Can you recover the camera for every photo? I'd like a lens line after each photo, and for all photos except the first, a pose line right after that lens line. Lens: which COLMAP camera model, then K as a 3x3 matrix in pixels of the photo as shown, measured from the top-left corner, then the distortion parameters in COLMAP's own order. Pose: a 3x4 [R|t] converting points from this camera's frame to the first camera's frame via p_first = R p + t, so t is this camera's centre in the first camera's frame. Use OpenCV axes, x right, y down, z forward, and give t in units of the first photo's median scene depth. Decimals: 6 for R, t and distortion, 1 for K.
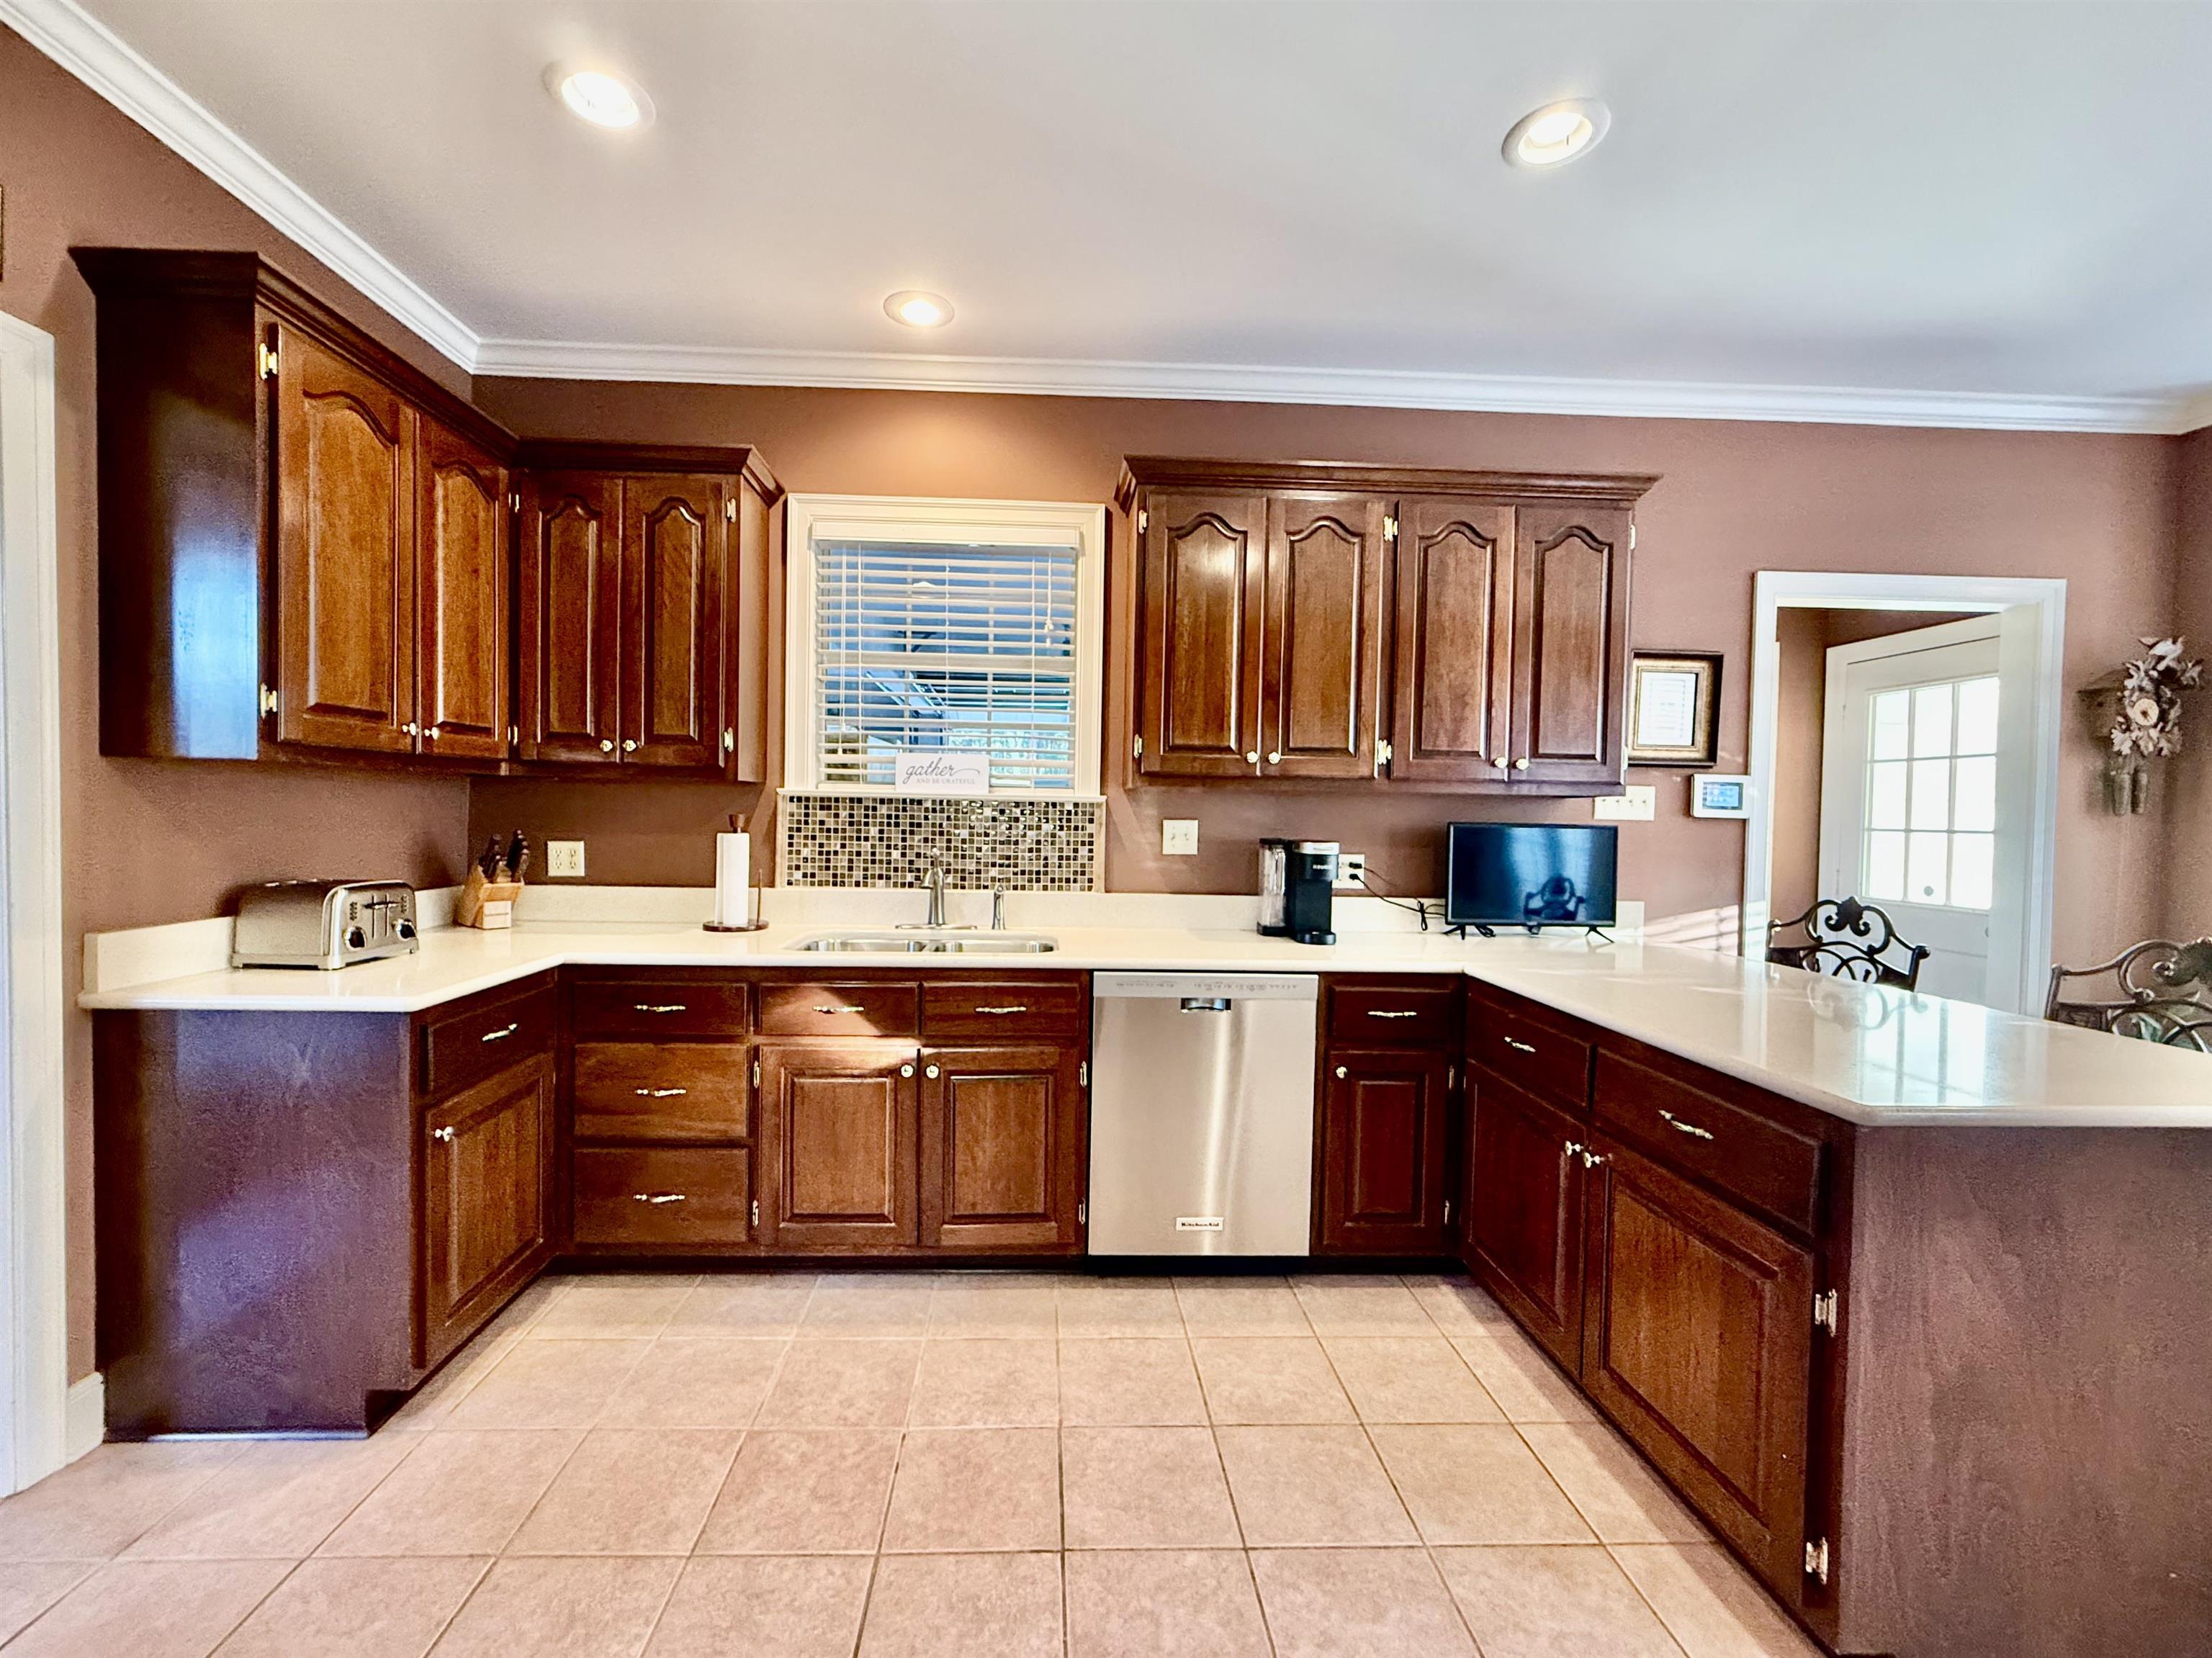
lens RADIAL K [[880.1, 0, 1104.7], [0, 880.1, 833.1], [0, 0, 1]] dist [0.000566, 0.000017]
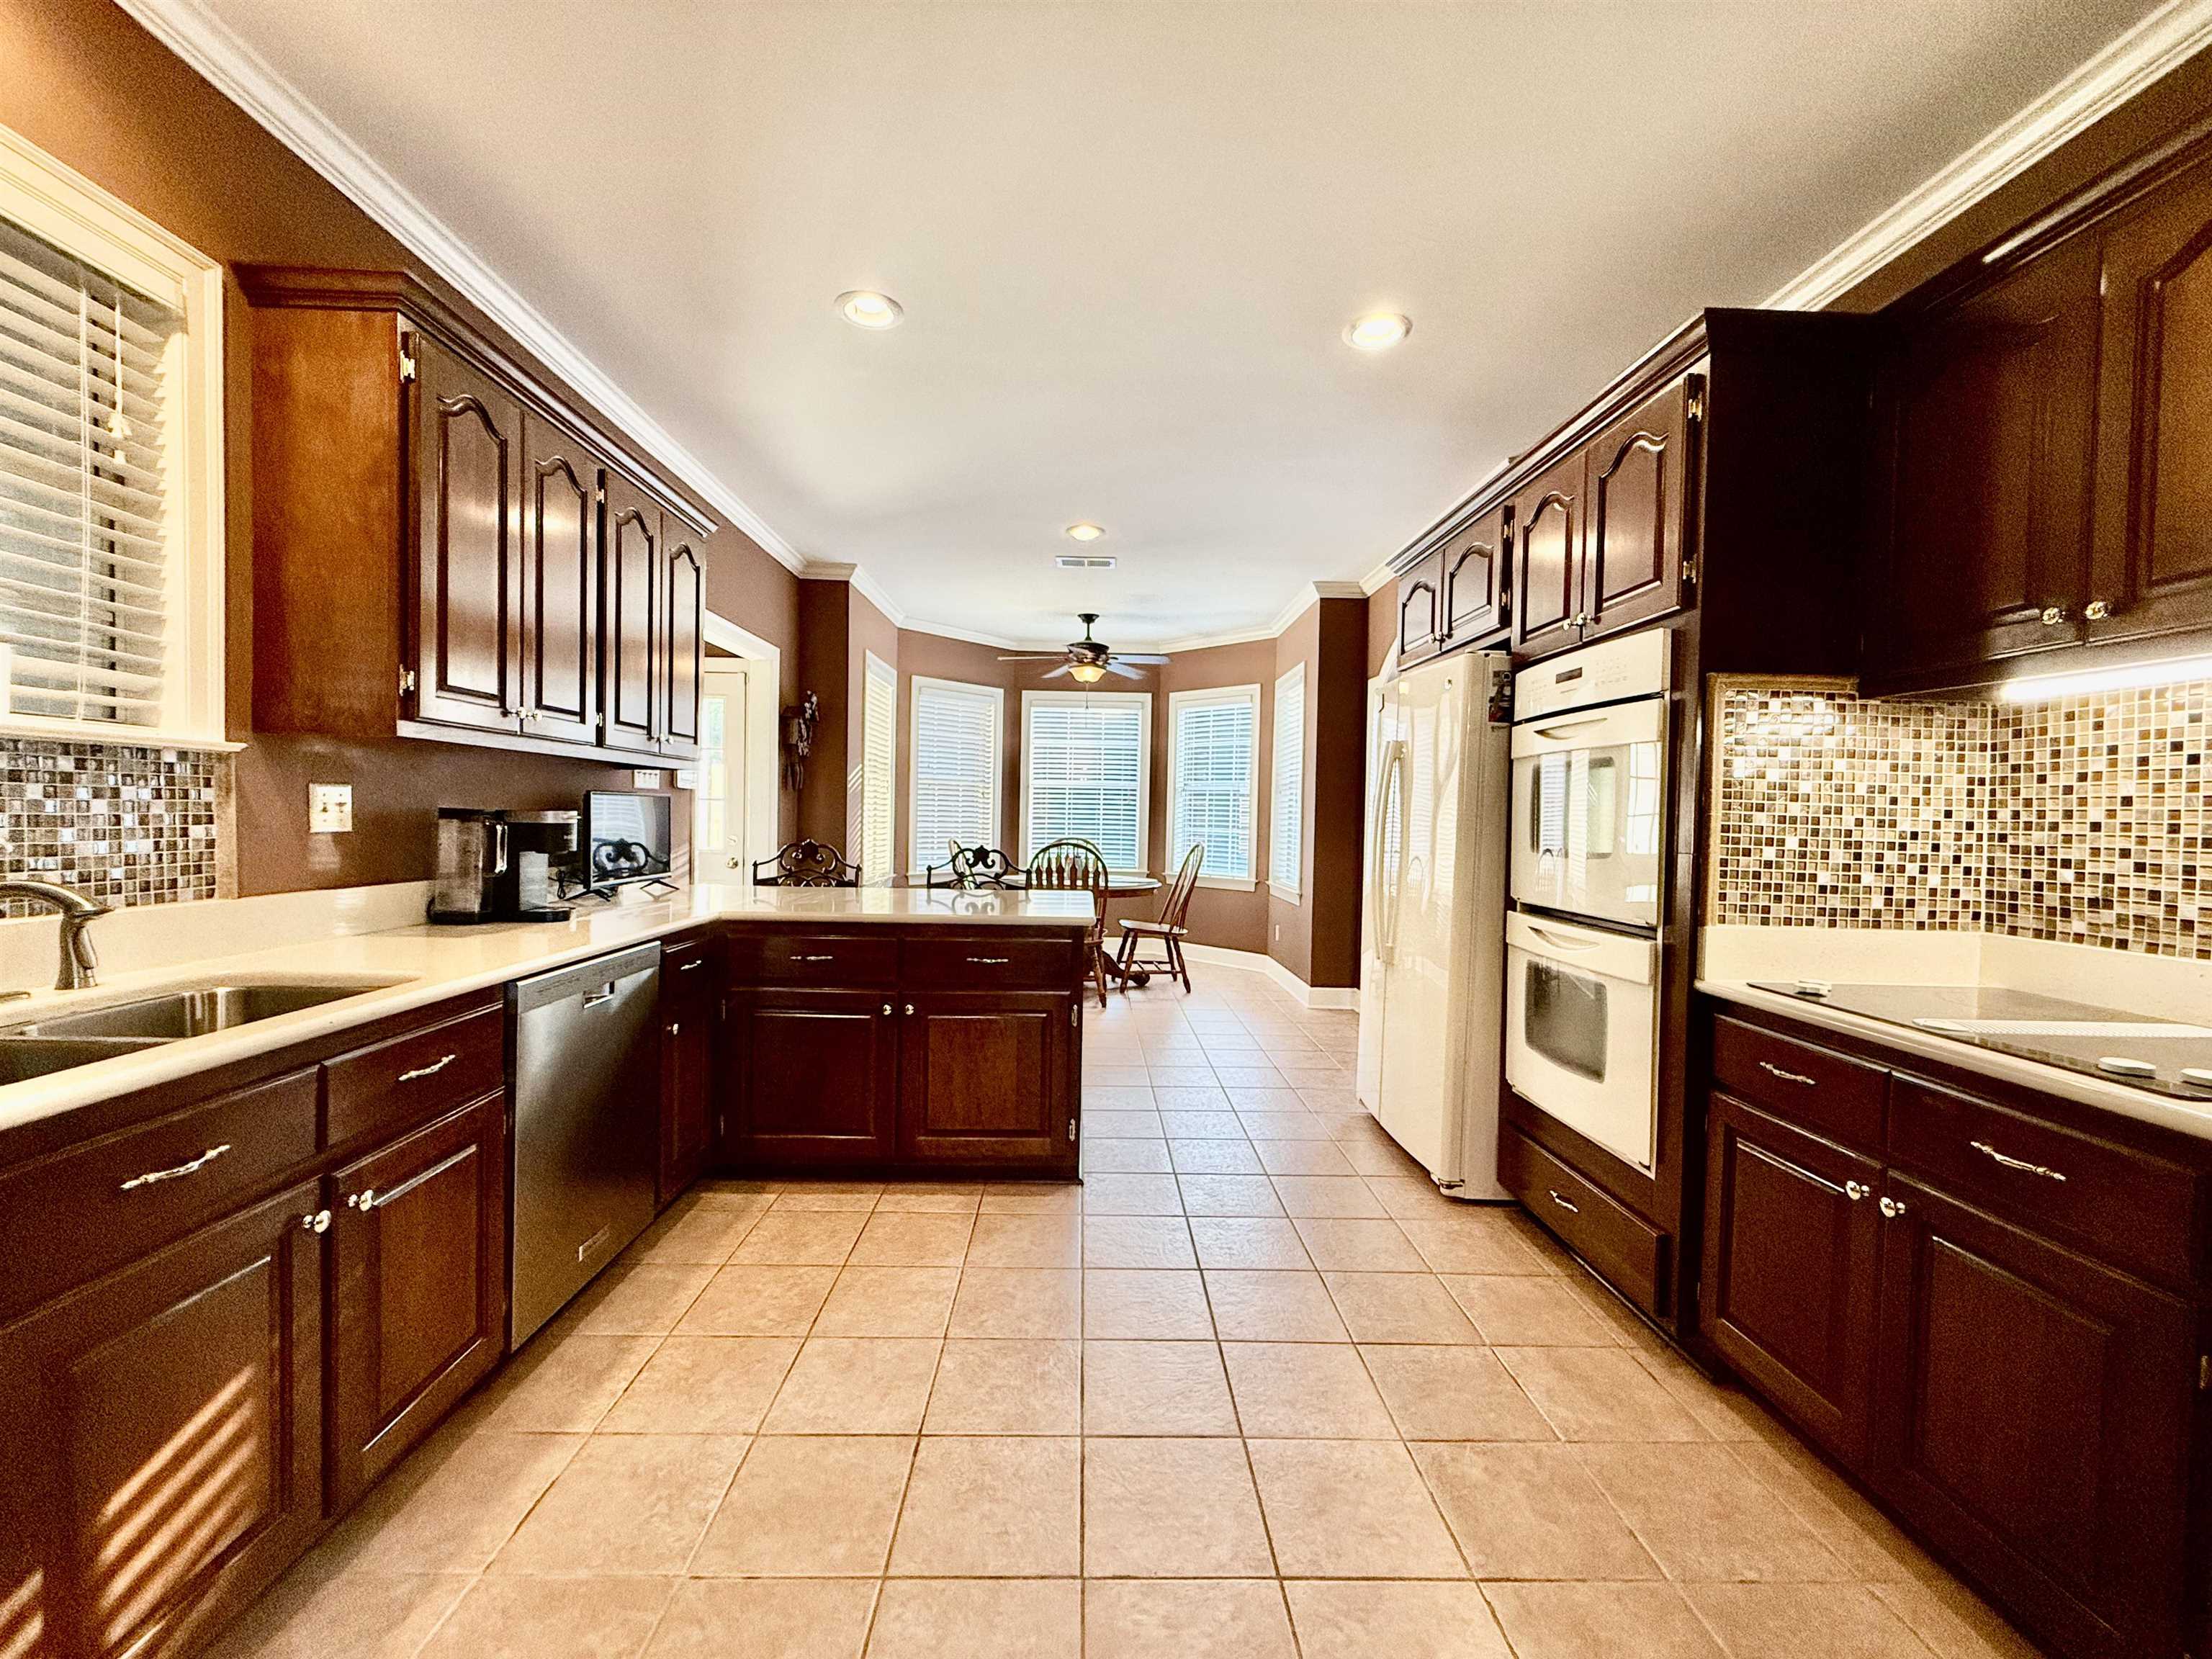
lens RADIAL K [[863.5, 0, 1072.8], [0, 863.5, 825.7], [0, 0, 1]] dist [-0.001007, -0.000009]
pose [[0.073378, -0.033805, 0.996731, -0.568850], [0.001569, 0.999428, 0.033781, -0.003251], [-0.997303, -0.000915, 0.073389, 0.365927]]
